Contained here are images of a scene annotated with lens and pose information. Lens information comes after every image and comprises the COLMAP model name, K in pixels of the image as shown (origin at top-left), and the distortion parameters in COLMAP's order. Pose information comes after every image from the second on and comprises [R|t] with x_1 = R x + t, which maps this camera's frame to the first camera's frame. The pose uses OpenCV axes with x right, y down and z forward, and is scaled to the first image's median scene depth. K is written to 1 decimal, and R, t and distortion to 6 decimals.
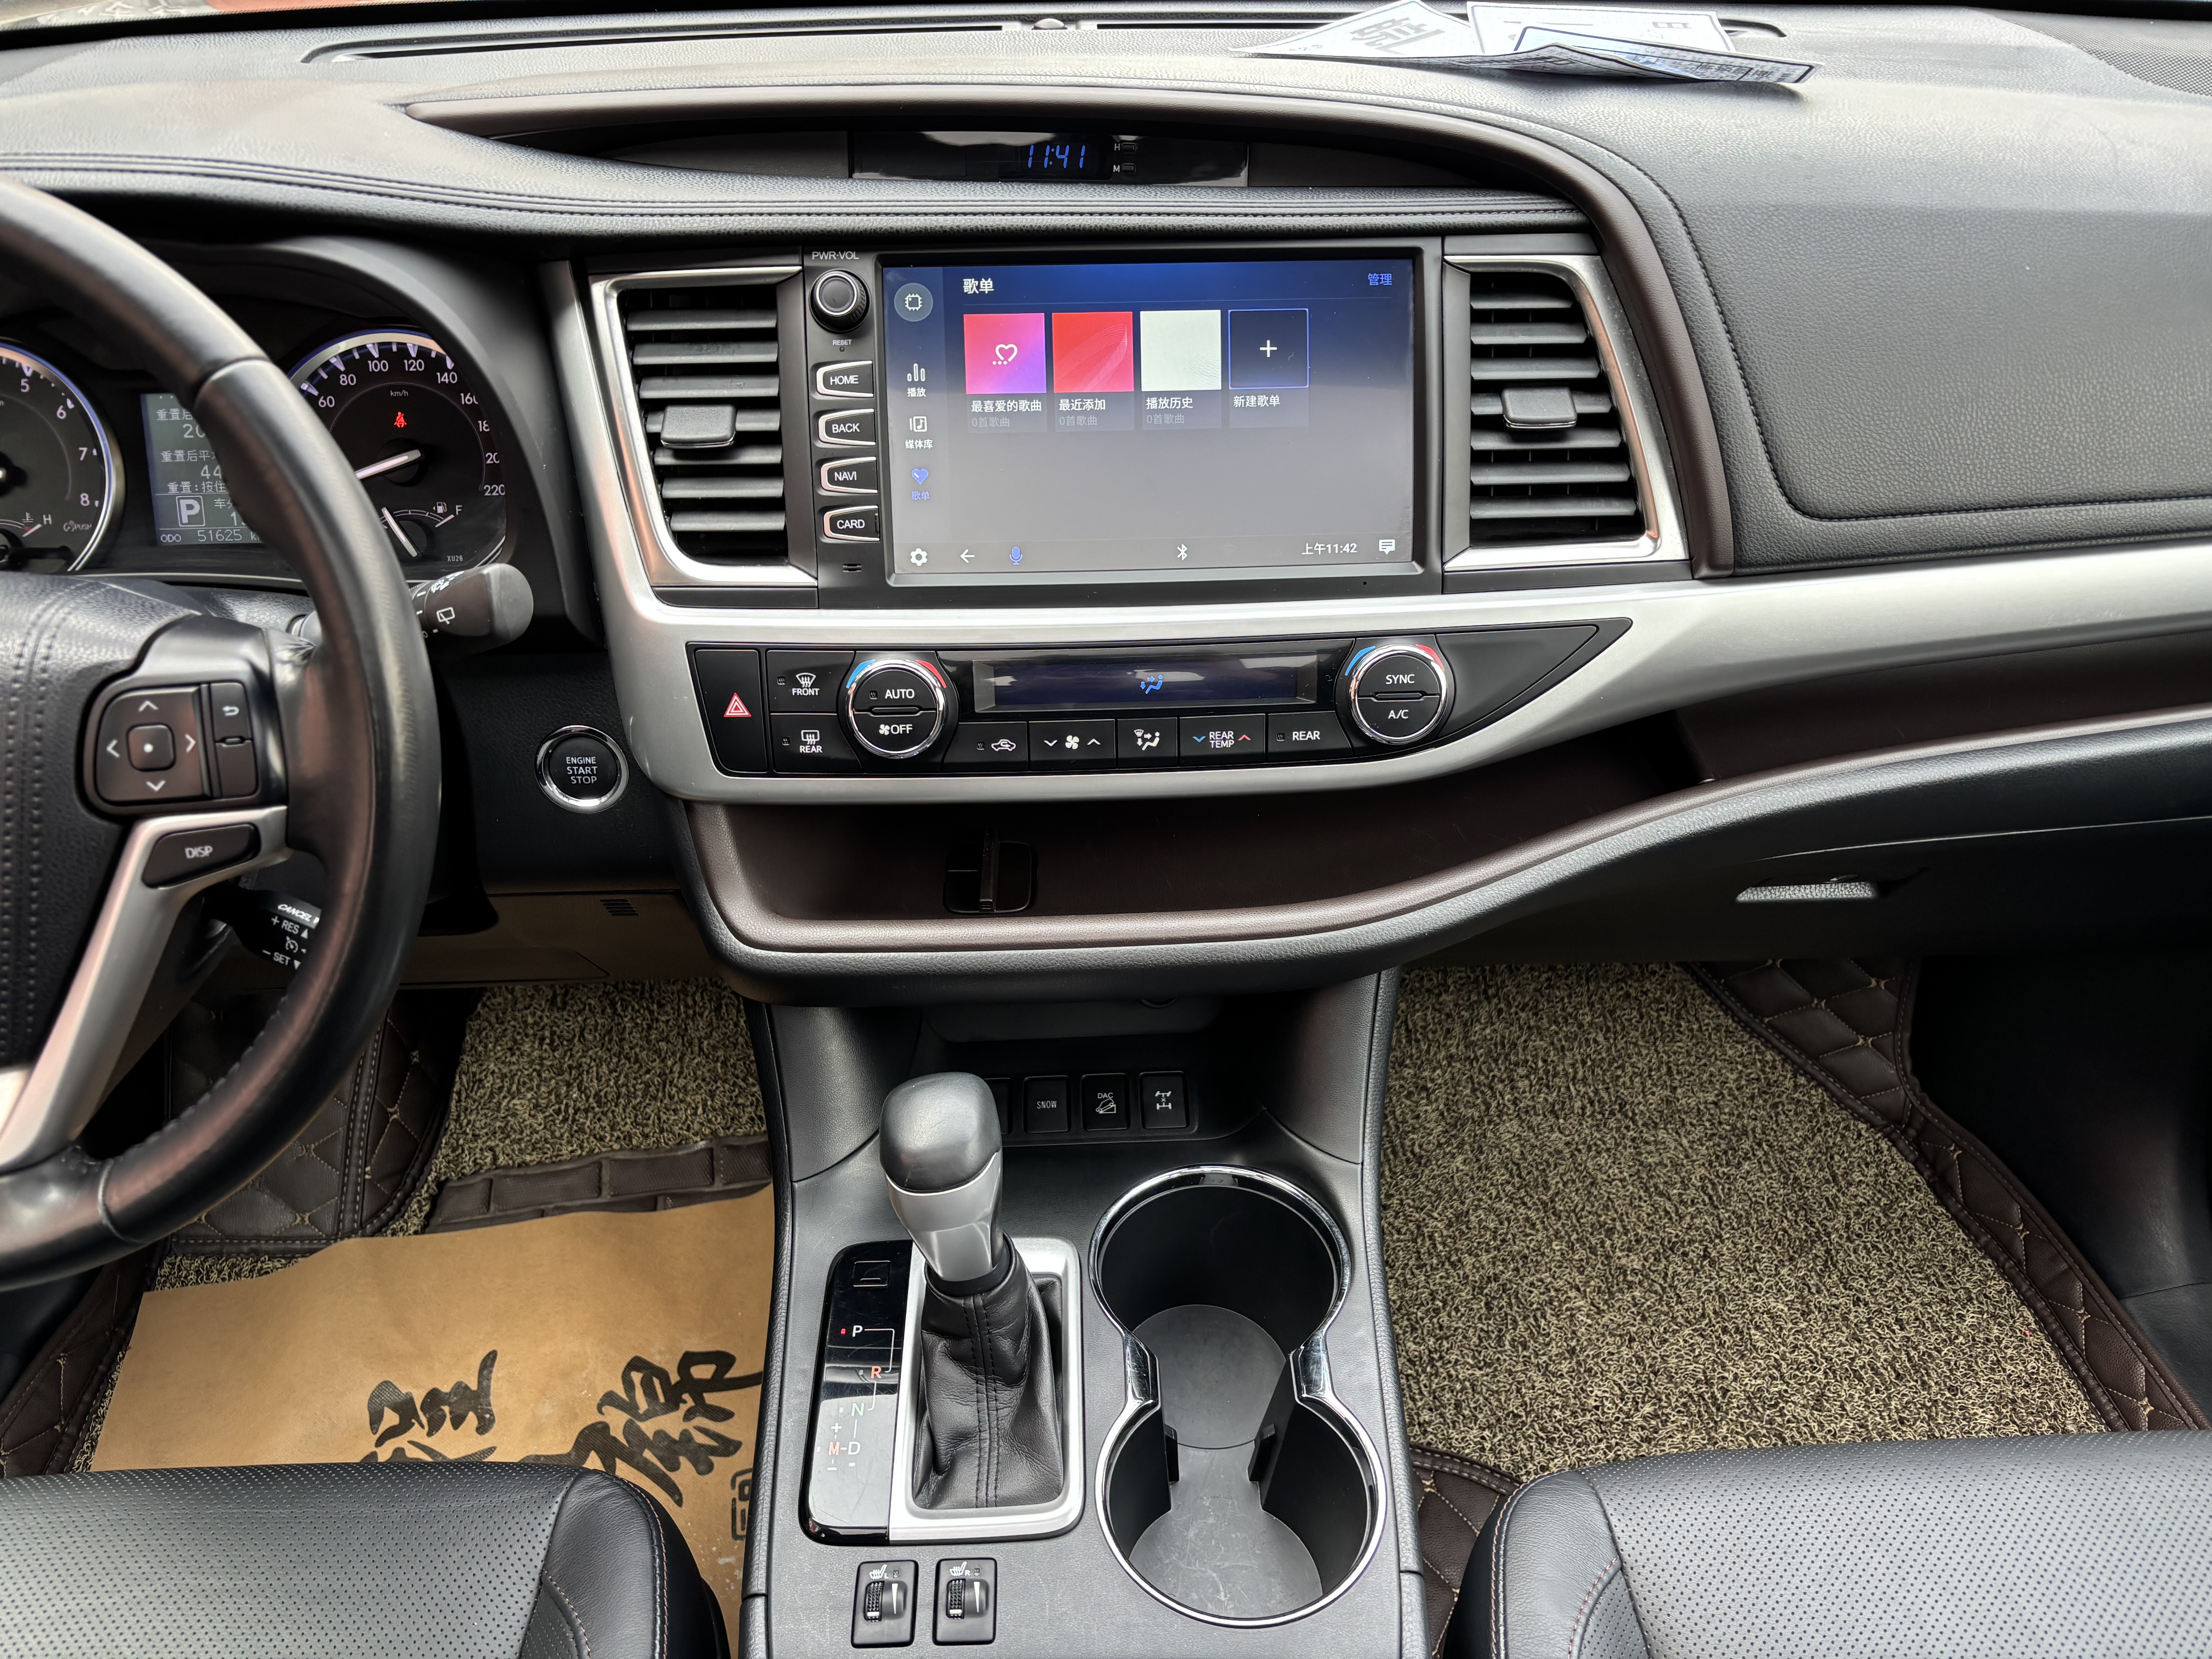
lens RADIAL K [[1655.4, 0, 1107.5], [0, 1655.4, 844.1], [0, 0, 1]] dist [0.004186, -0.000969]
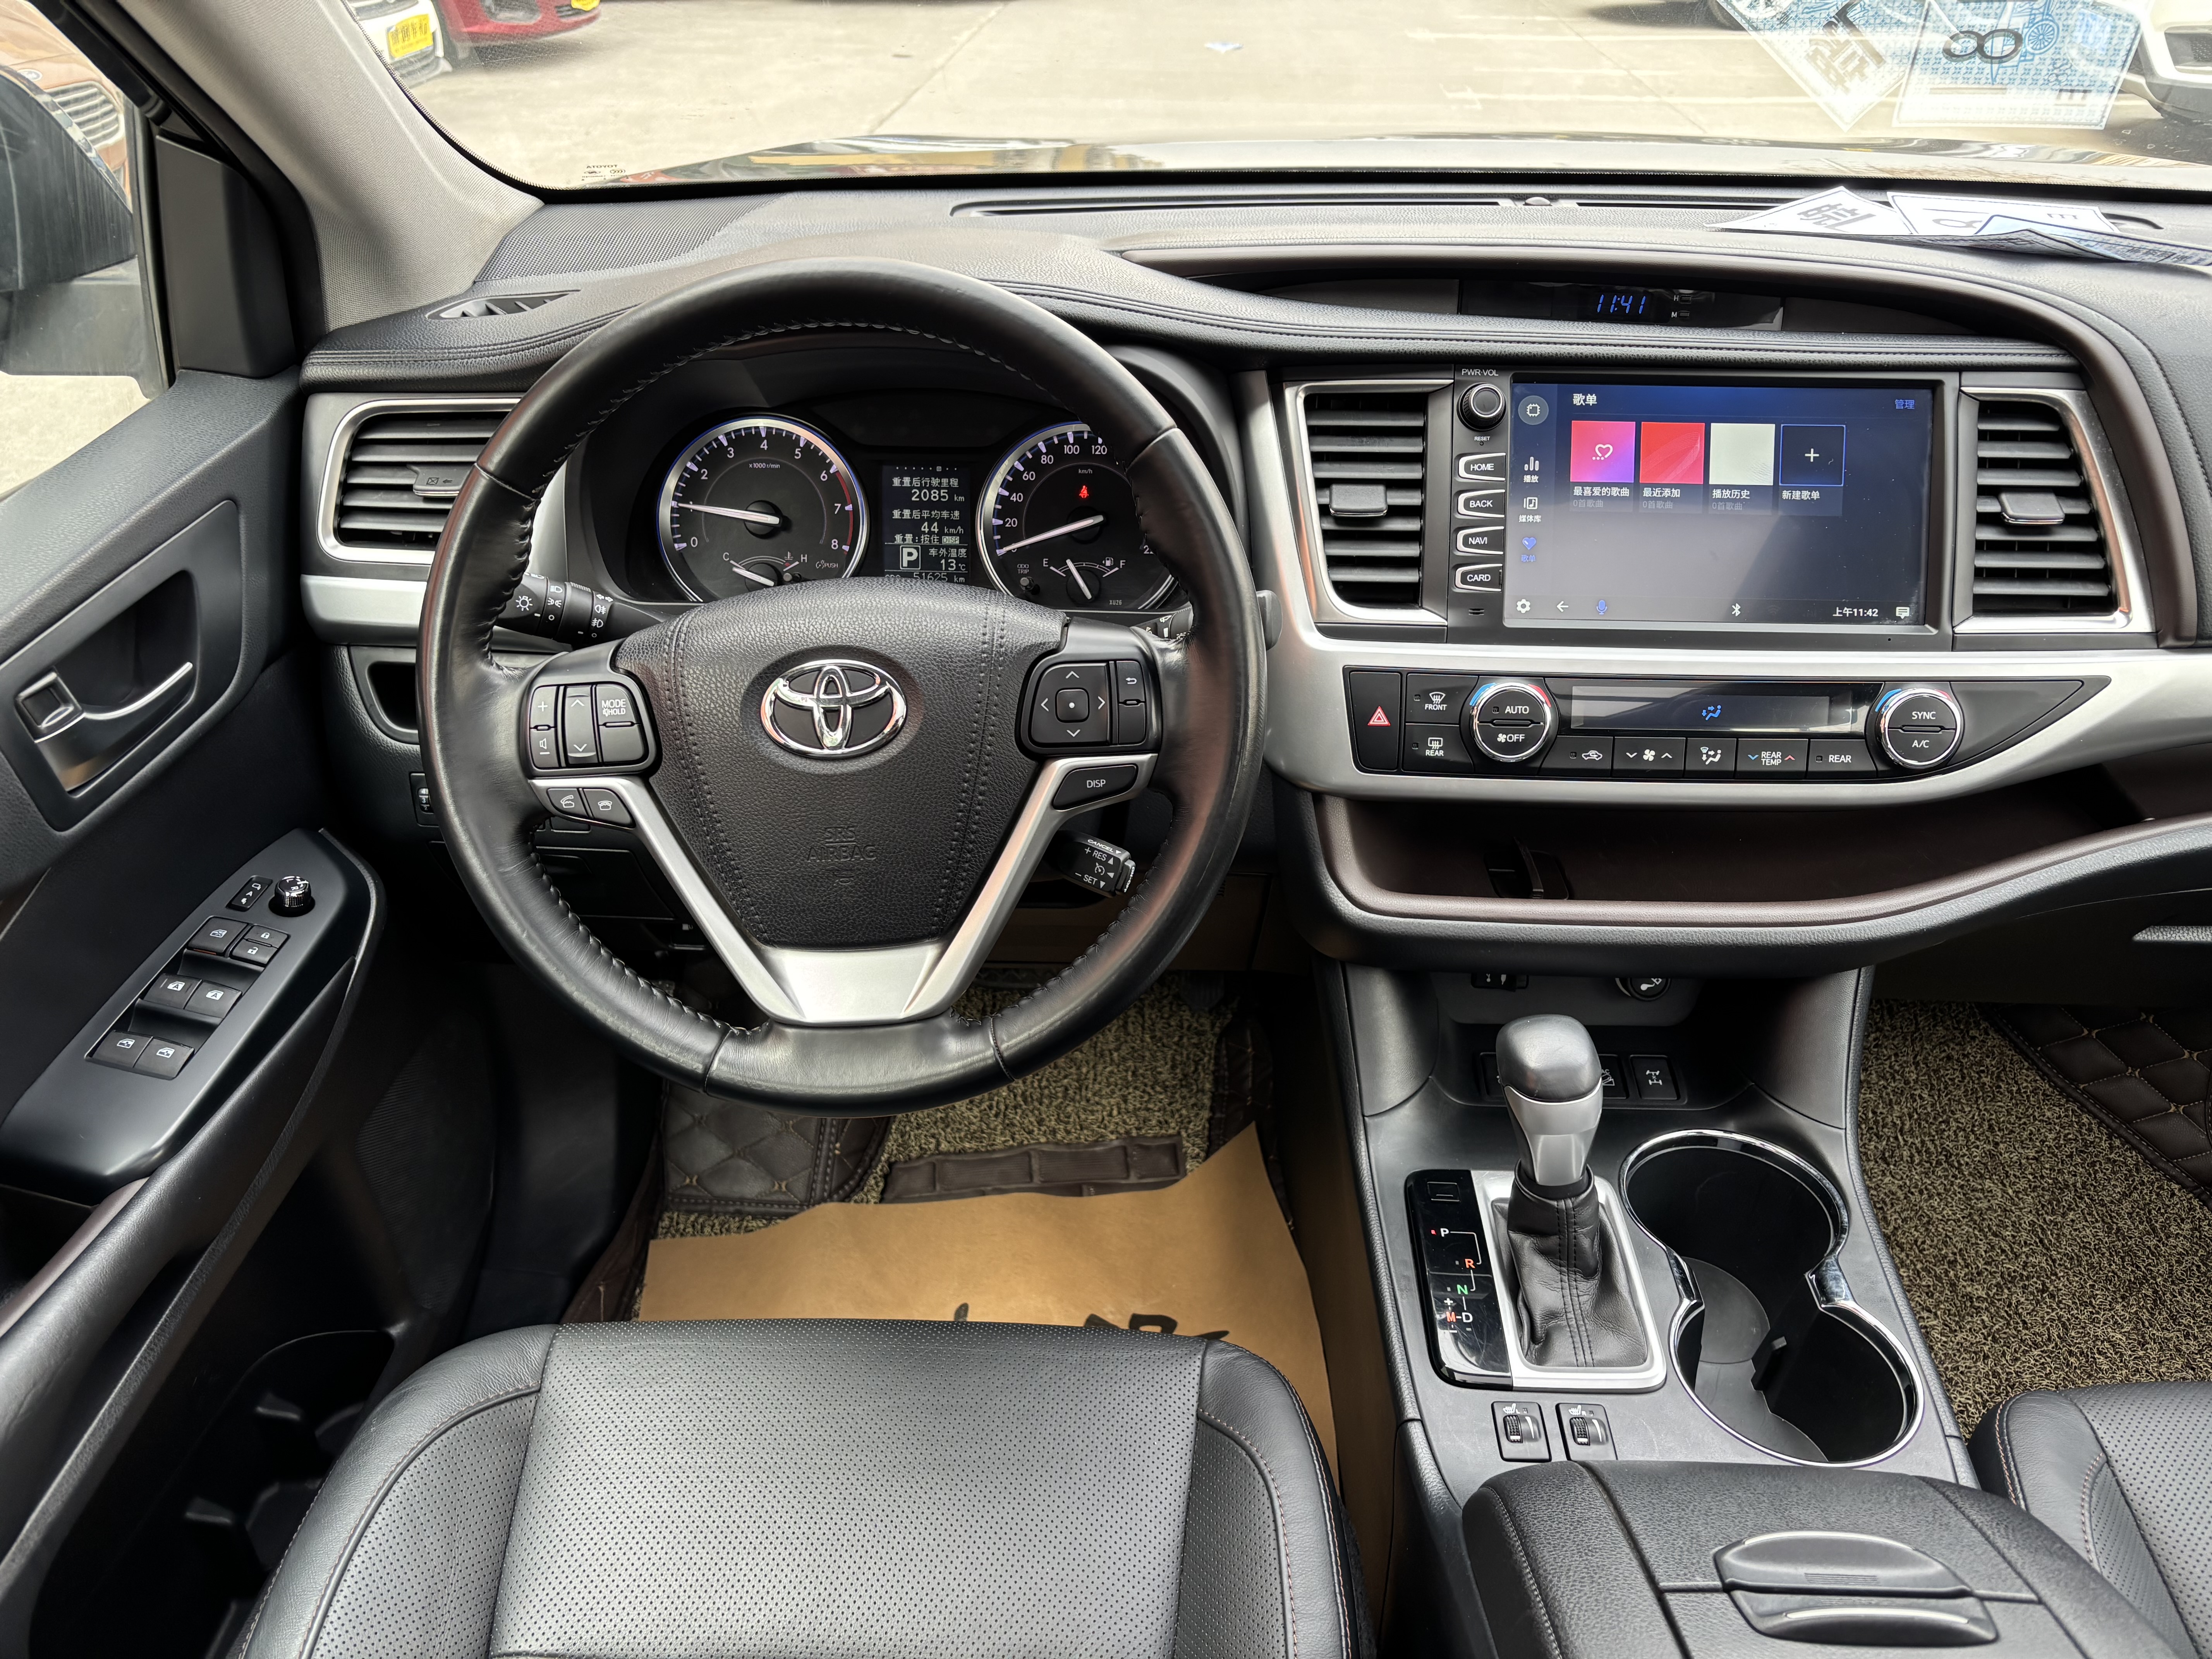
lens RADIAL K [[1655.7, 0, 1106.0], [0, 1655.7, 829.5], [0, 0, 1]] dist [0.052753, -0.076832]
pose [[0.997886, 0.044736, -0.047146, -0.358344], [-0.048947, 0.994528, -0.092299, 0.125958], [0.042758, 0.094412, 0.994615, -0.256455]]
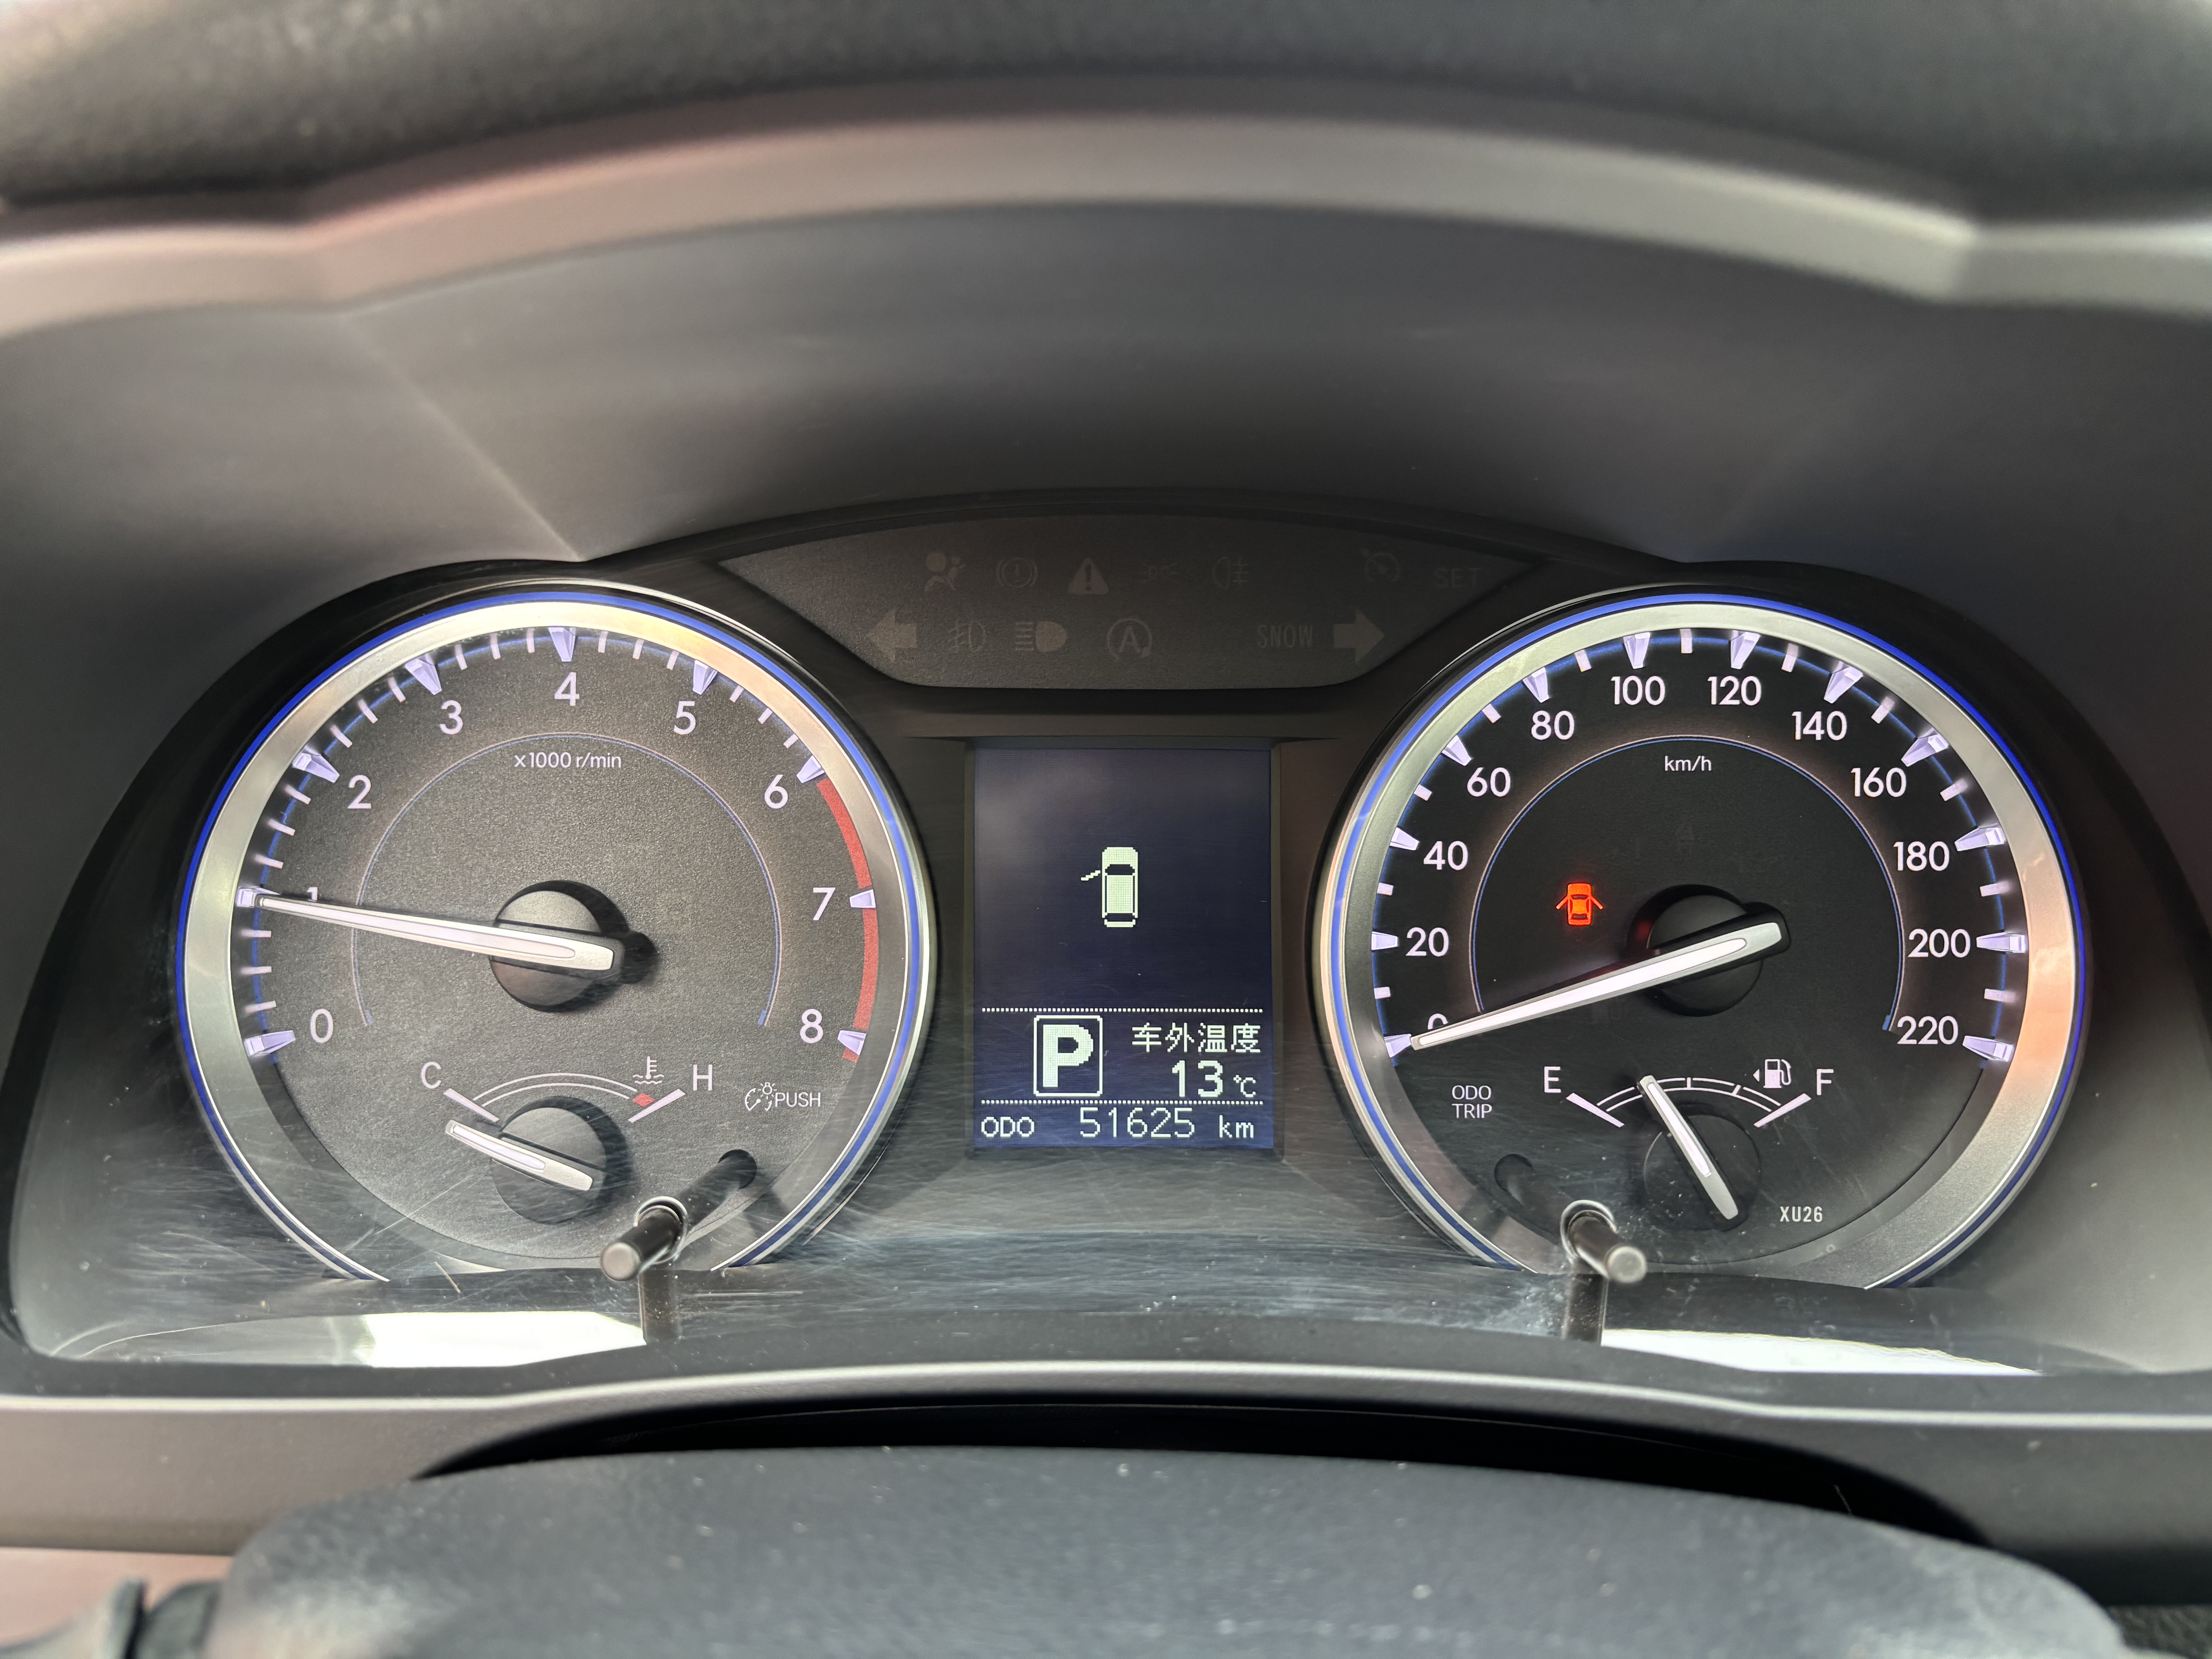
lens RADIAL K [[1655.7, 0, 1106.0], [0, 1655.7, 829.5], [0, 0, 1]] dist [0.052753, -0.076832]
pose [[0.999062, 0.026743, -0.034050, -0.573432], [-0.033142, 0.978418, -0.203960, -0.188518], [0.027861, 0.204898, 0.978387, 0.675312]]
